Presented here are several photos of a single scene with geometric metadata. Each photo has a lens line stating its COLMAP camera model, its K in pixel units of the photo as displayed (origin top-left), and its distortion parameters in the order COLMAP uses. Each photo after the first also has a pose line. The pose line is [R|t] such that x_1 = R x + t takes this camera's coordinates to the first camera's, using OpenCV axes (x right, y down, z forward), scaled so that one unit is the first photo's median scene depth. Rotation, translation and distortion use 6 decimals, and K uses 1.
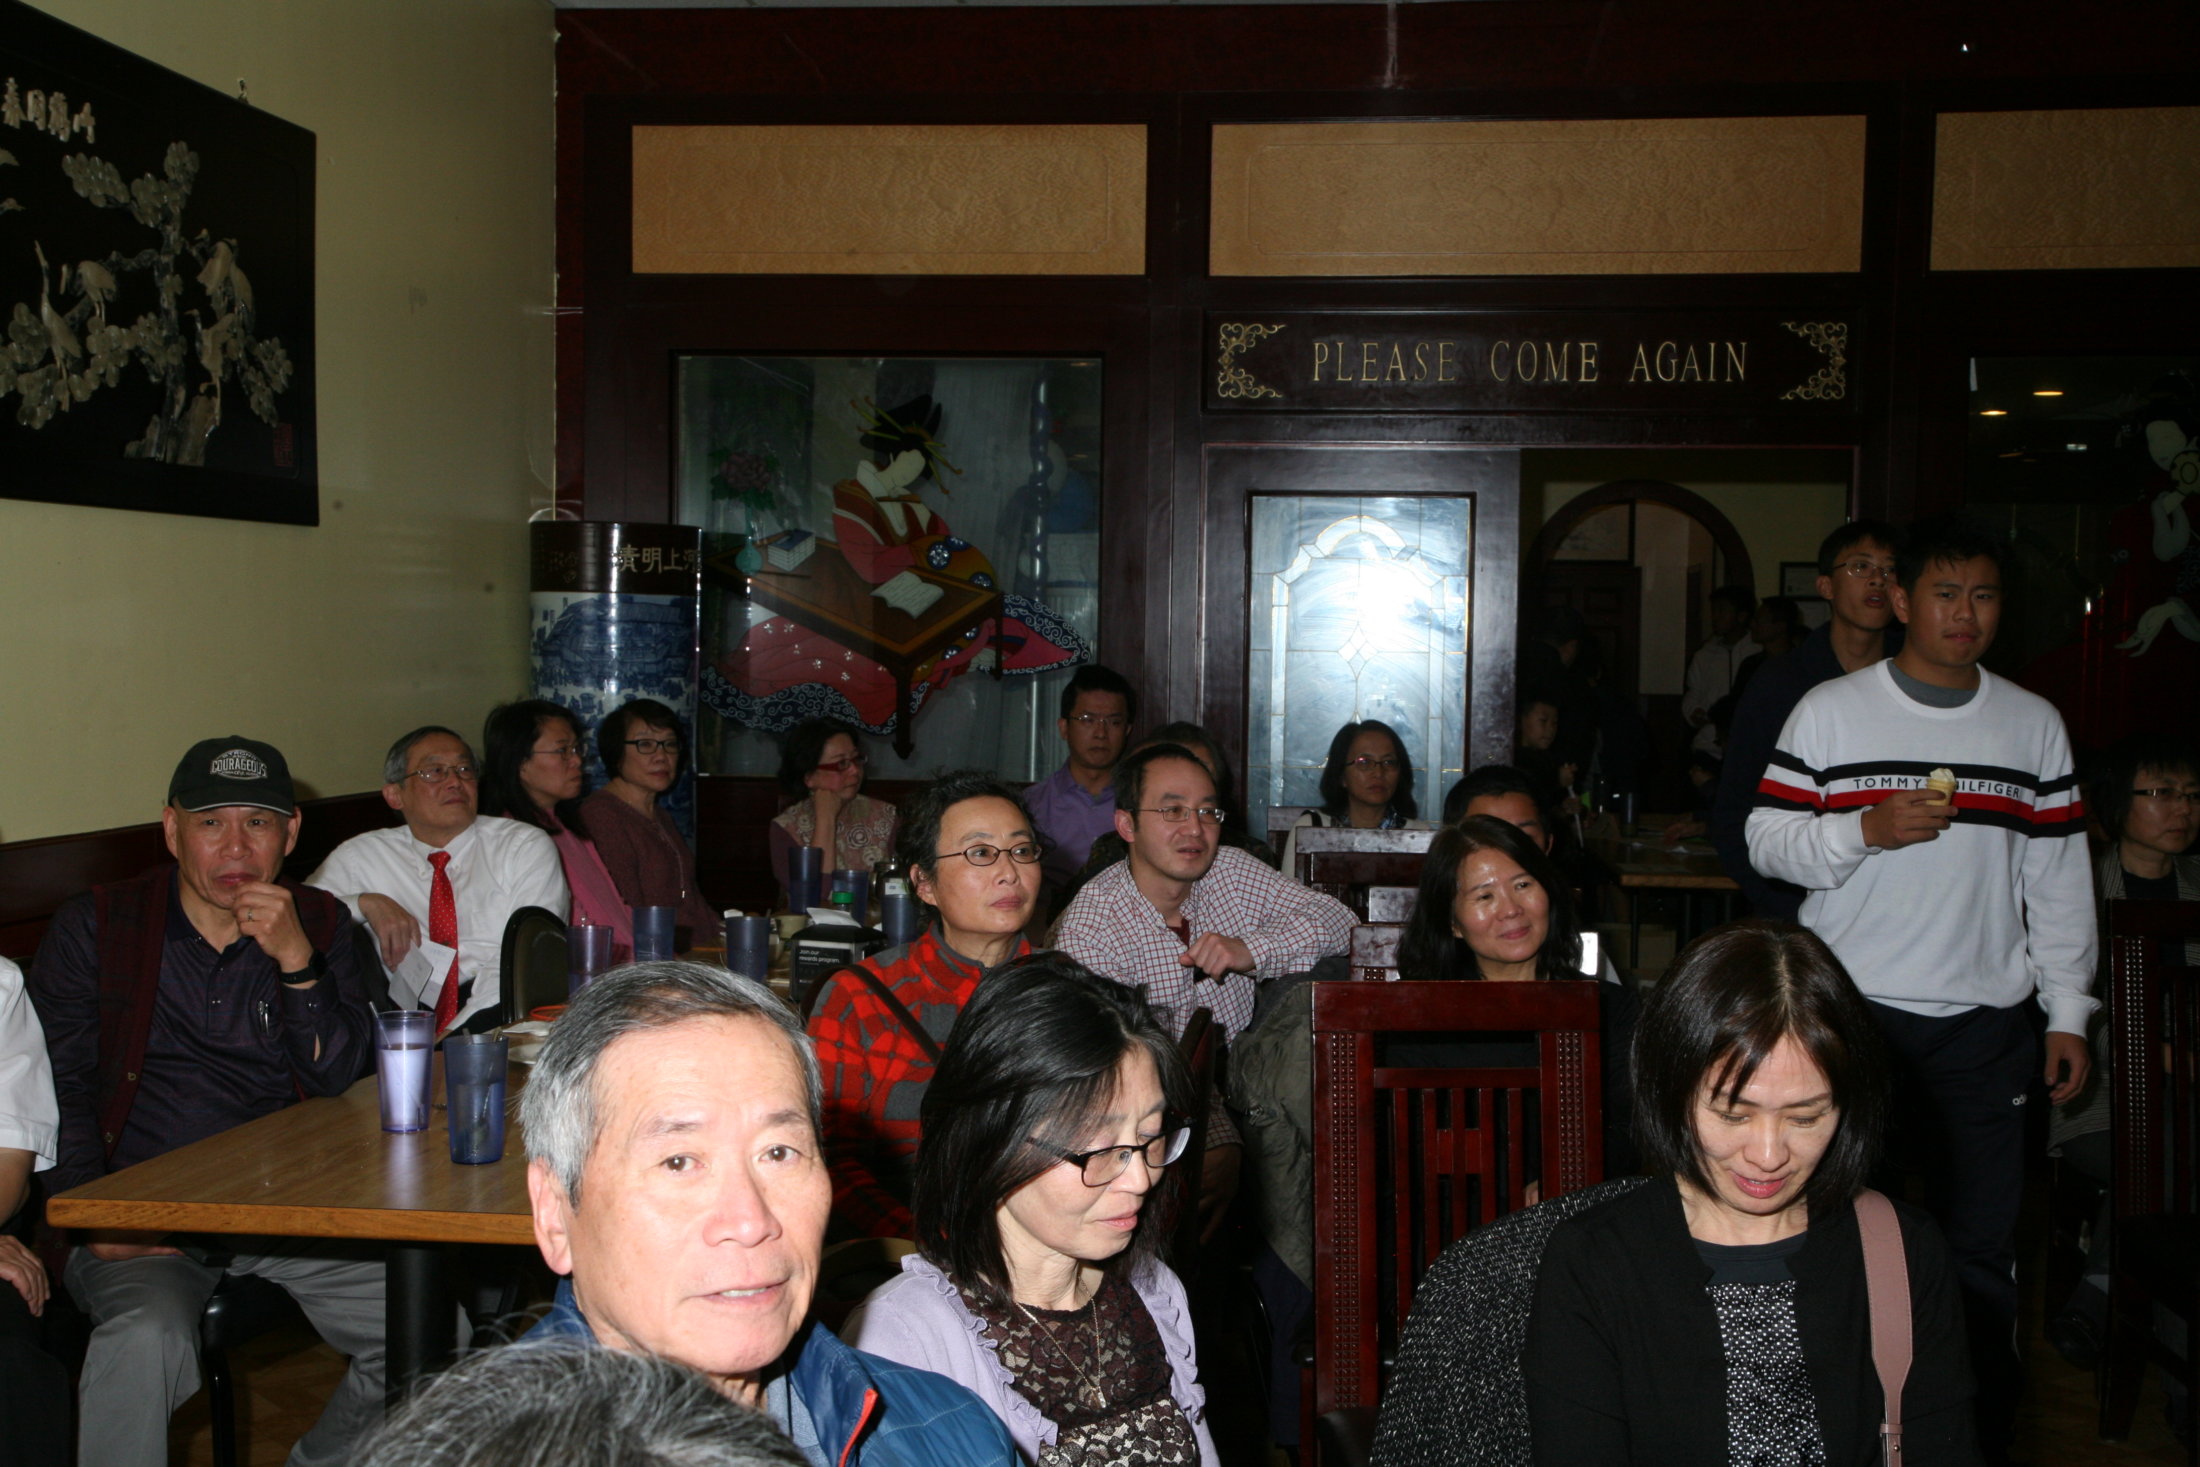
lens RADIAL K [[2614.5, 0, 1094.4], [0, 2614.5, 721.8], [0, 0, 1]] dist [0.078094, 0.000000]
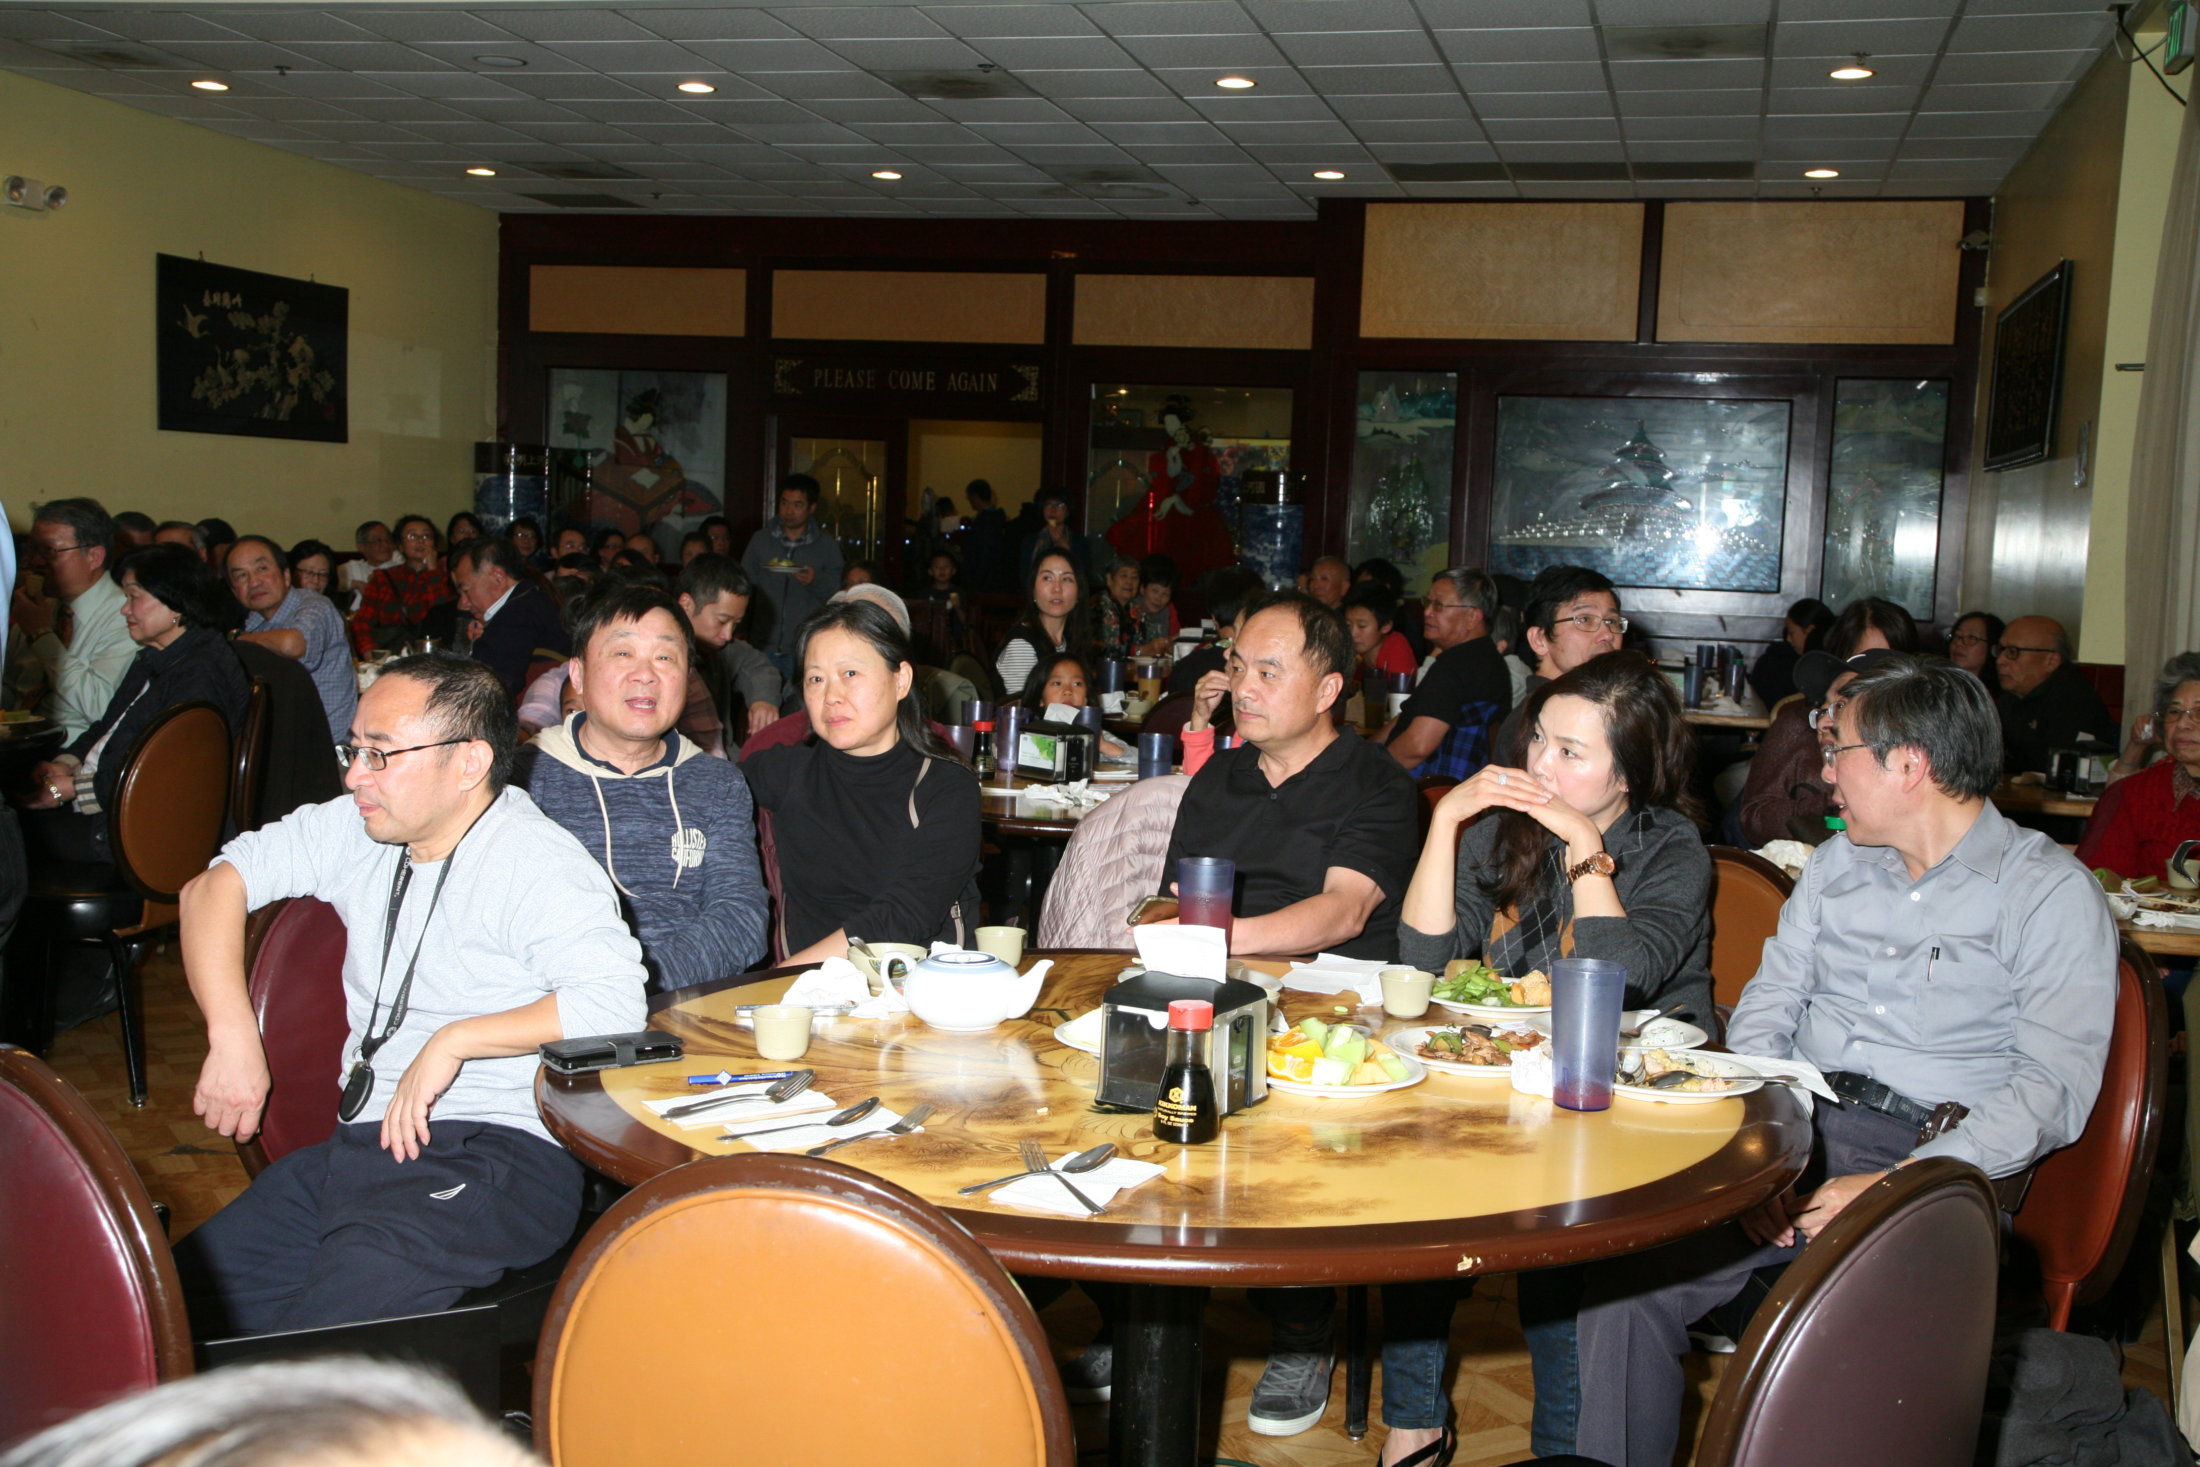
lens RADIAL K [[2312.1, 0, 1098.6], [0, 2312.1, 719.5], [0, 0, 1]] dist [0.037877, 0.000000]
pose [[0.988282, 0.039423, -0.147462, 0.811727], [-0.032768, 0.998344, 0.047286, 0.066564], [0.149082, -0.041900, 0.987937, -1.192451]]
